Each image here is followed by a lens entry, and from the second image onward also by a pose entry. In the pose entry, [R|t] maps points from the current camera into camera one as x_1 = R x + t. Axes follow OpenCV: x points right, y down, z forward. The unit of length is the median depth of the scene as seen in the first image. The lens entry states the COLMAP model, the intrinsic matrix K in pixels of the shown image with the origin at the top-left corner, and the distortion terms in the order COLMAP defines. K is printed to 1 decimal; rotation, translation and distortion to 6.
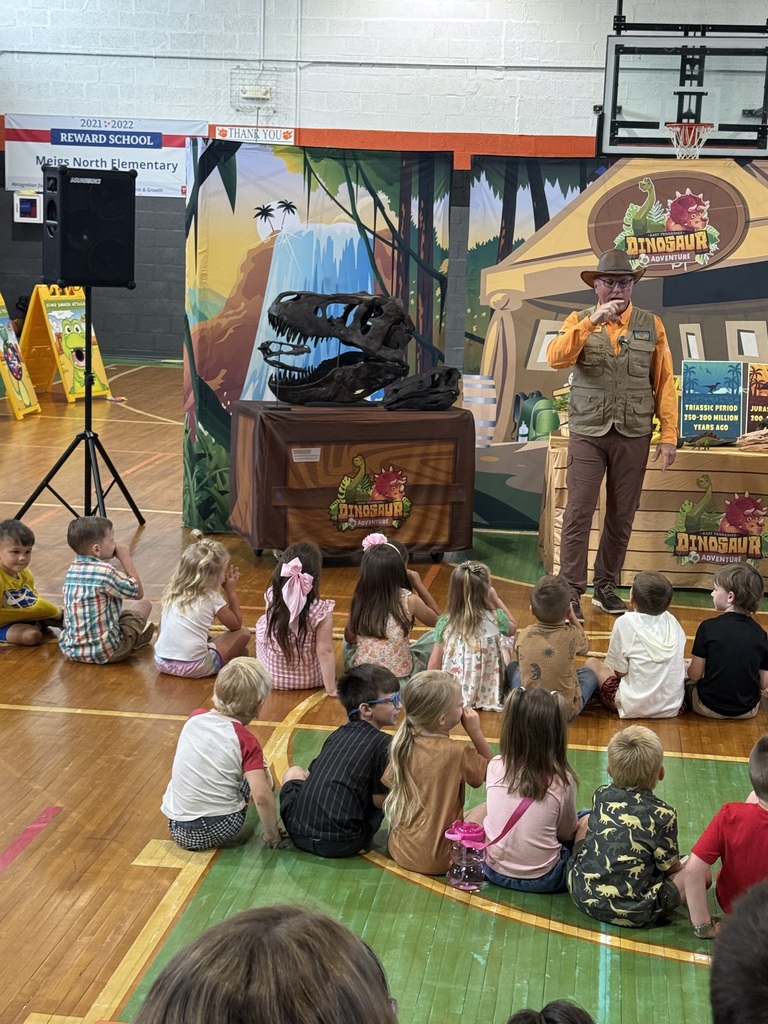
lens RADIAL K [[1728.0, 0, 384.0], [0, 1728.0, 512.0], [0, 0, 1]] dist [0.136619, -0.054809]
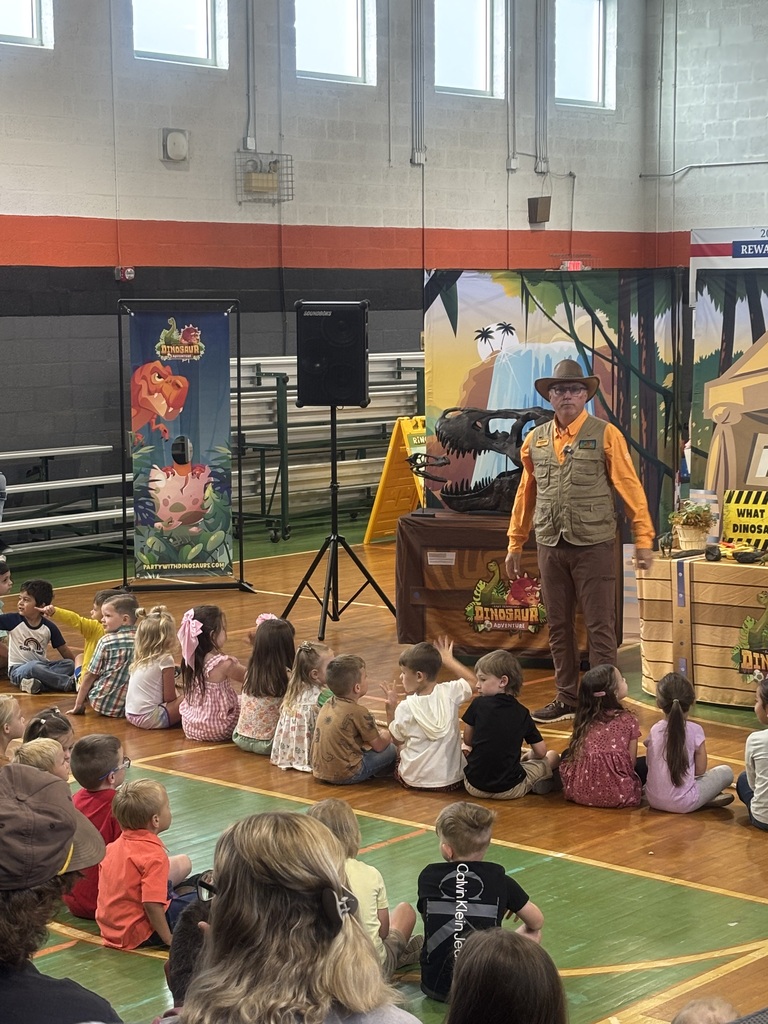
lens RADIAL K [[2066.8, 0, 384.0], [0, 2066.8, 512.0], [0, 0, 1]] dist [0.242410, -0.339693]
pose [[0.829299, 0.018658, -0.558494, 0.581832], [-0.062309, 0.996297, -0.059238, 0.014994], [0.555321, 0.083925, 0.827391, -0.076548]]
